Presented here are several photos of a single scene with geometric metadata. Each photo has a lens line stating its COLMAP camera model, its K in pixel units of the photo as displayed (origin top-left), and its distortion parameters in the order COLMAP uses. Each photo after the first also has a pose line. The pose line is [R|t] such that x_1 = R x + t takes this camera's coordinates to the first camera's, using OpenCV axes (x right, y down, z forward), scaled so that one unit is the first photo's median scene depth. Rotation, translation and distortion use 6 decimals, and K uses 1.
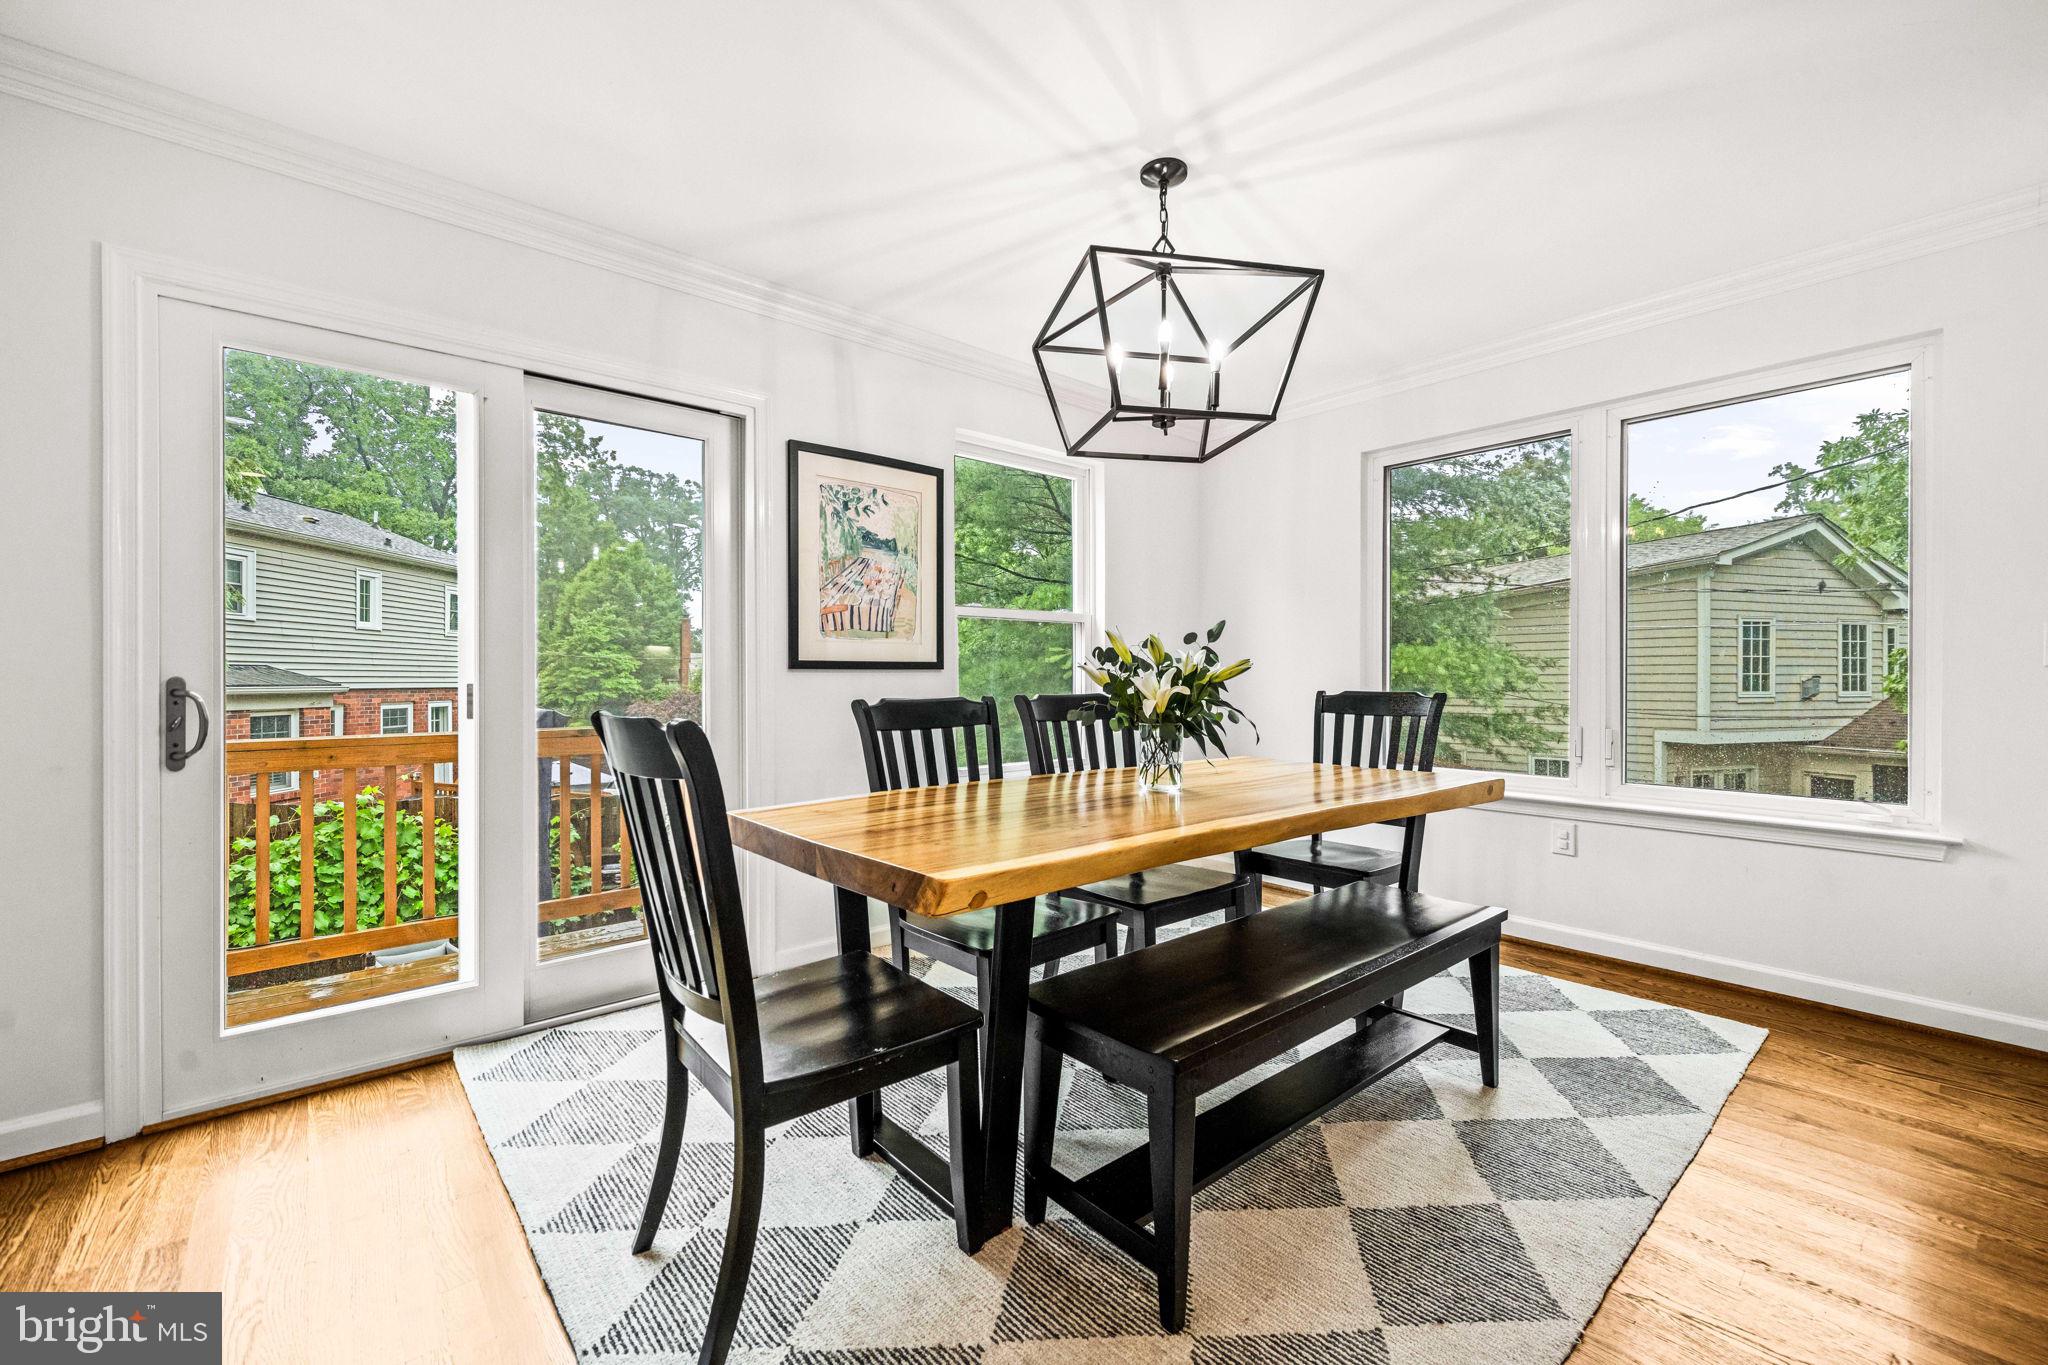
lens RADIAL K [[836.3, 0, 1024.0], [0, 836.3, 682.5], [0, 0, 1]] dist [0.000679, 0.000120]
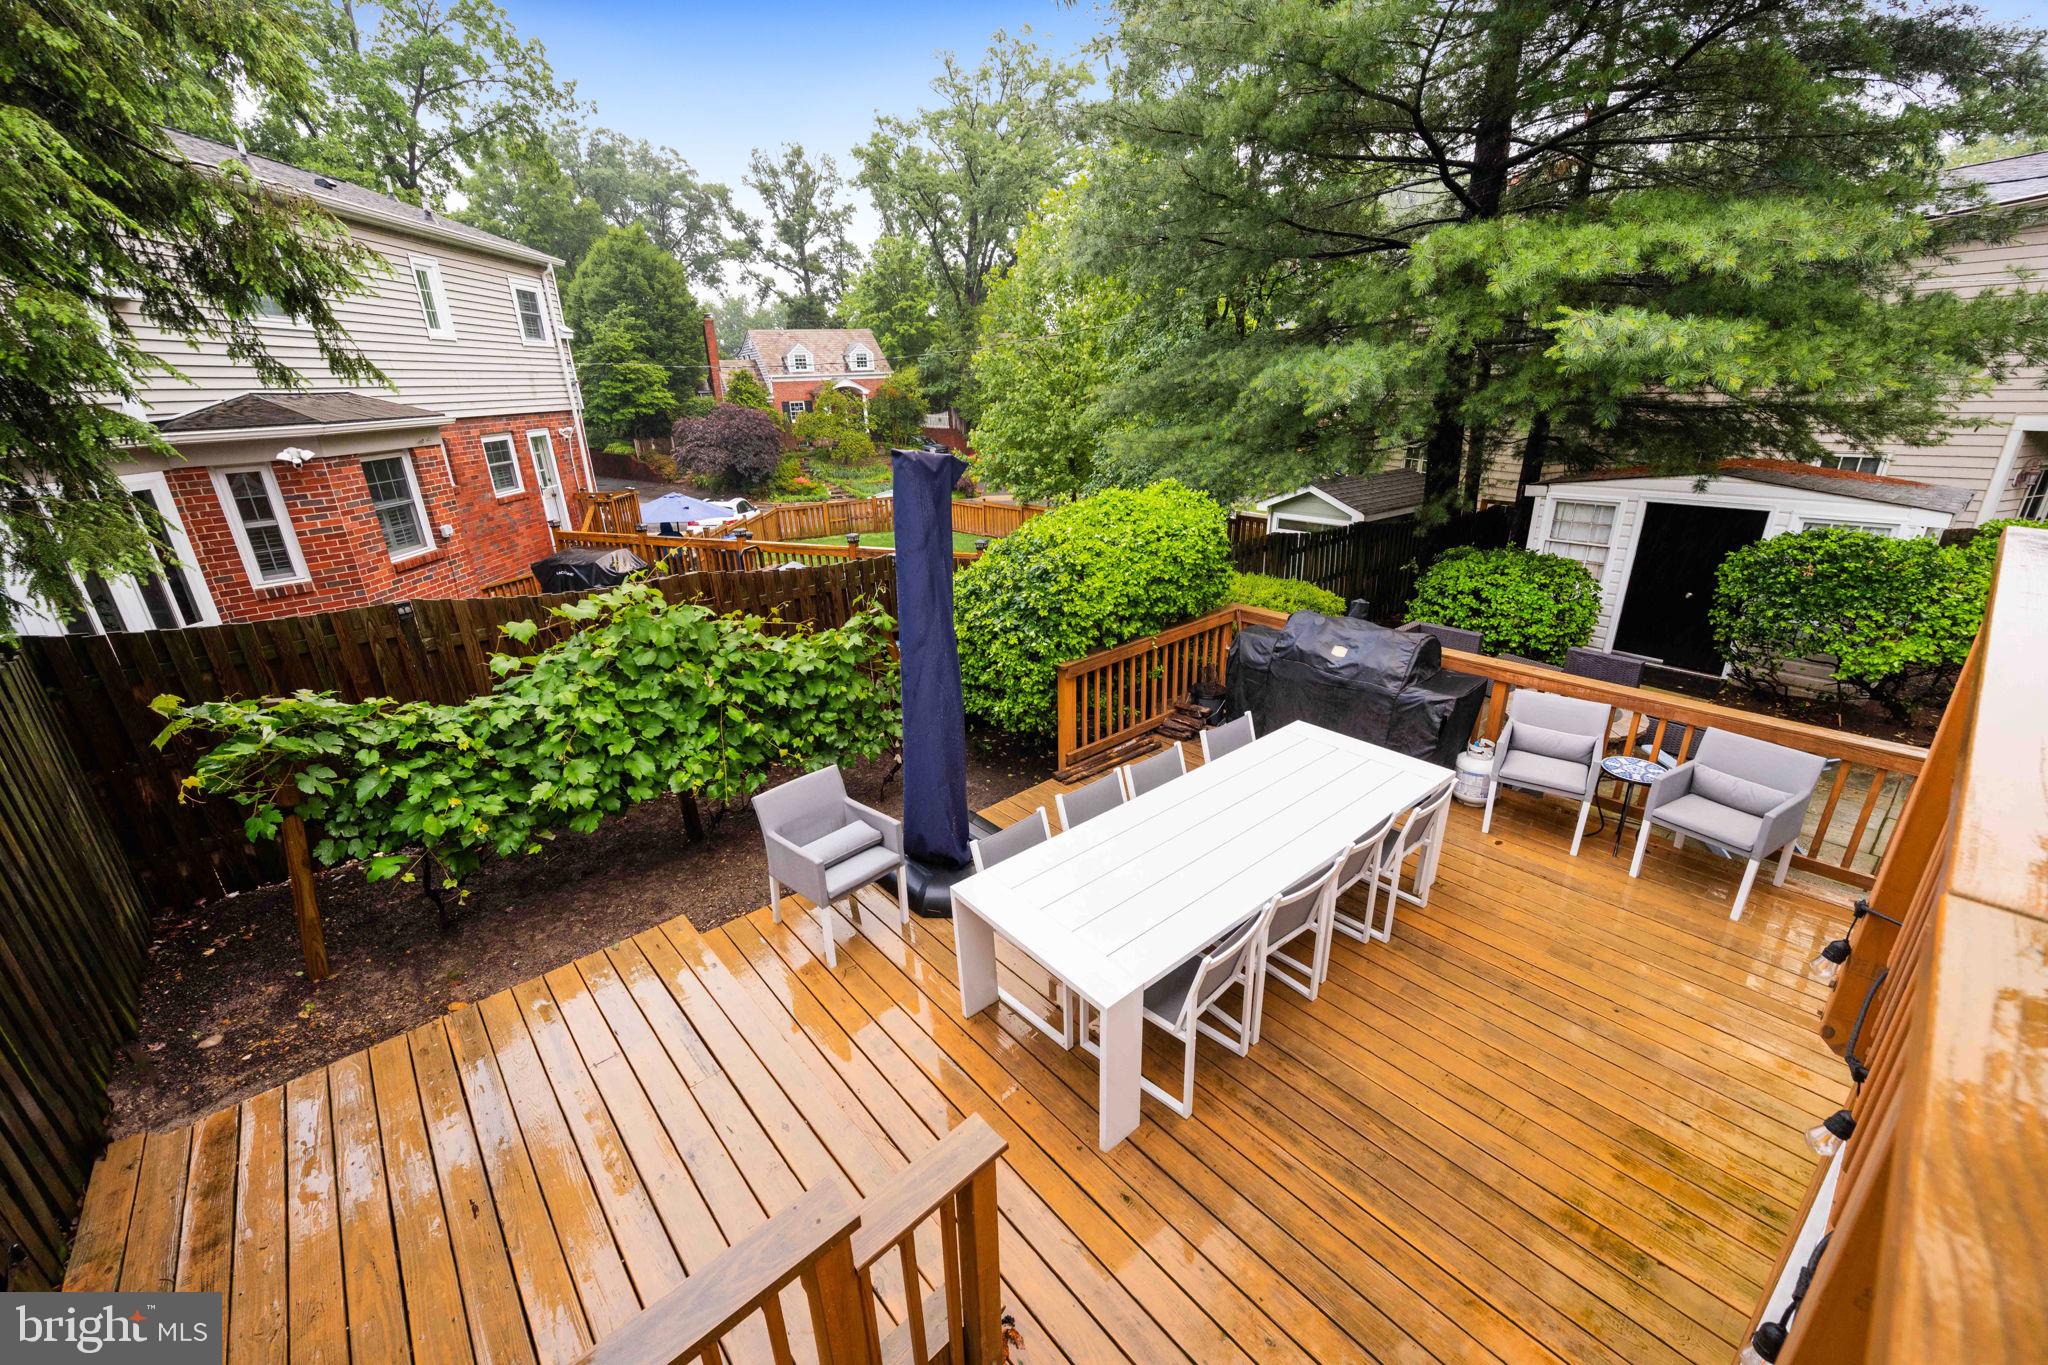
lens RADIAL K [[809.6, 0, 1024.0], [0, 809.6, 682.5], [0, 0, 1]] dist [-0.000286, 0.000082]
pose [[0.999464, -0.029168, -0.014874, -0.071788], [0.032523, 0.936867, 0.348171, -0.002368], [0.003780, -0.348468, 0.937313, 0.052681]]
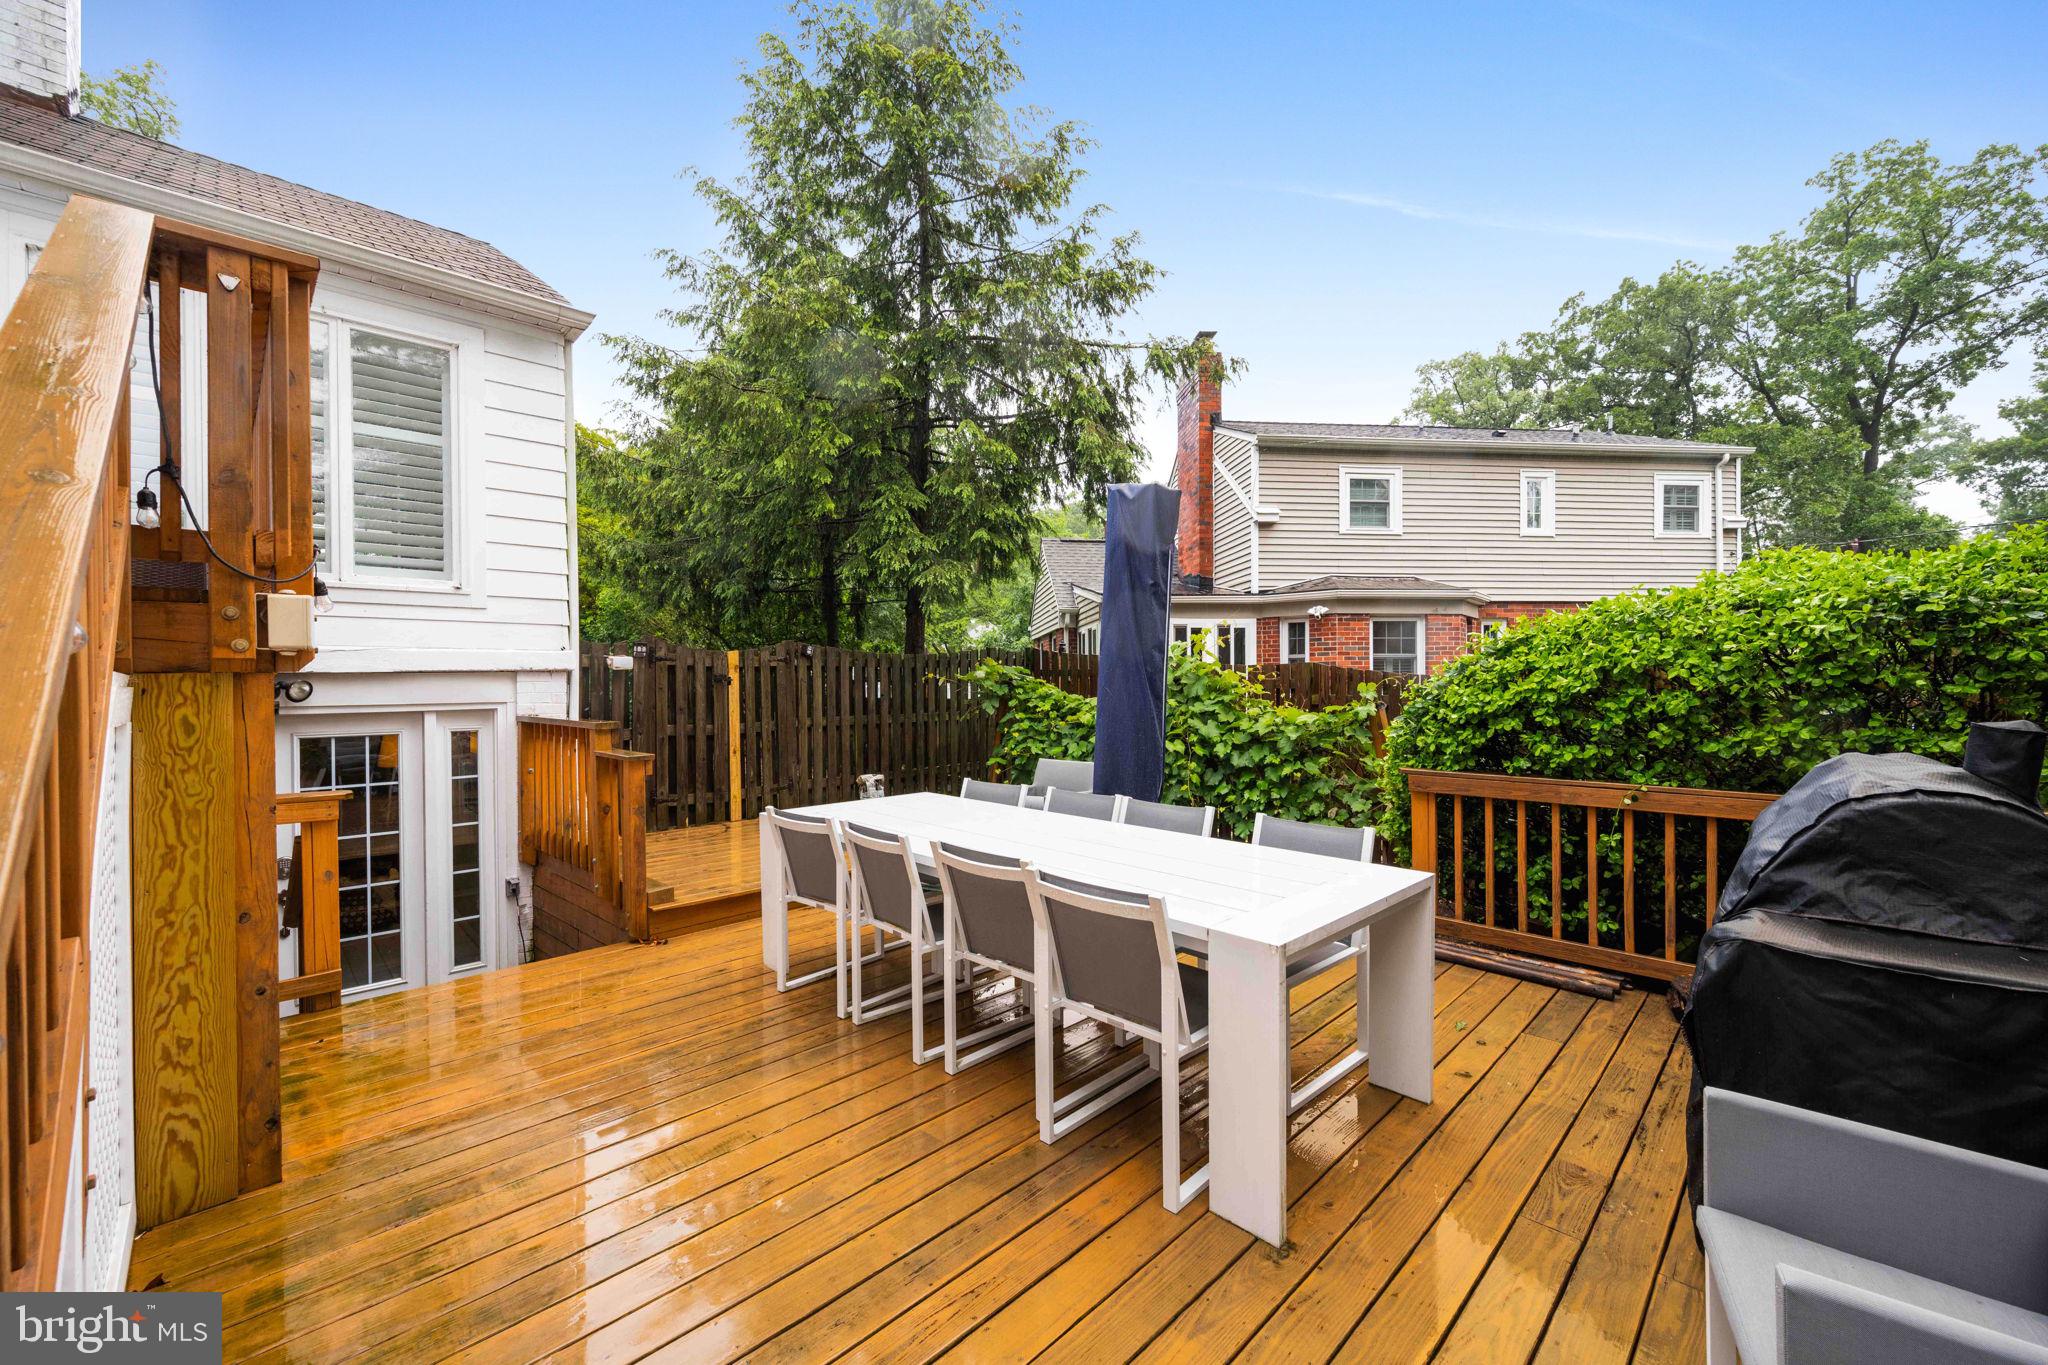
lens RADIAL K [[809.6, 0, 1024.0], [0, 809.6, 682.5], [0, 0, 1]] dist [-0.000286, 0.000082]
pose [[0.075352, 0.003965, -0.997149, 0.013620], [0.004822, 0.999979, 0.004341, 0.027387], [0.997145, -0.005135, 0.075331, 0.119552]]
